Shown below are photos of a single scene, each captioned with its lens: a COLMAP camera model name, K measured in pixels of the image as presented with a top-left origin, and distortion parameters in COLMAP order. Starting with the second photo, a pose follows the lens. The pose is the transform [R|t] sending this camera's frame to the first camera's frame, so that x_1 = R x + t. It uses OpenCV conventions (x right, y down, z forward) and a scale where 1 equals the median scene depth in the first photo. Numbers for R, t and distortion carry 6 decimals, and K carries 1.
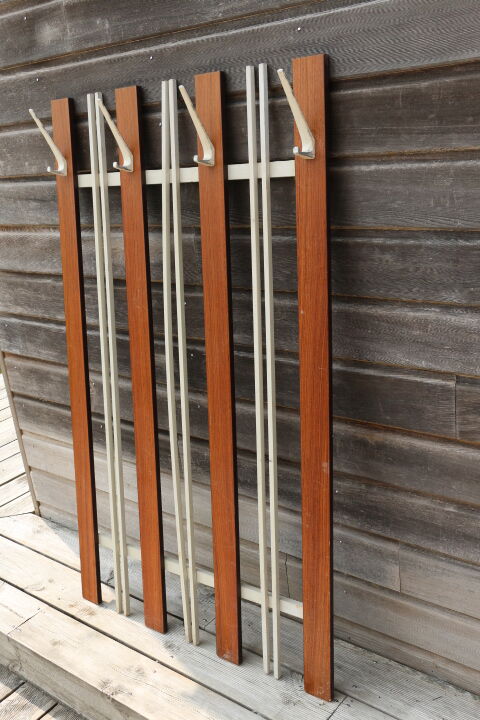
lens RADIAL K [[733.8, 0, 242.8], [0, 733.8, 375.4], [0, 0, 1]] dist [-0.009251, 0.006181]
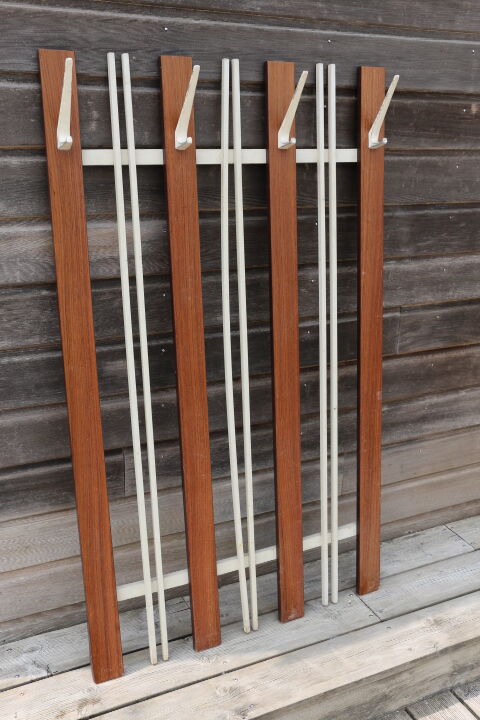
lens RADIAL K [[735.9, 0, 240.0], [0, 735.9, 360.0], [0, 0, 1]] dist [-0.013173, 0.020245]
pose [[0.427825, -0.189575, 0.883758, -1.099006], [0.226245, 0.969092, 0.098356, -0.109139], [-0.875088, 0.157867, 0.457492, 0.623888]]
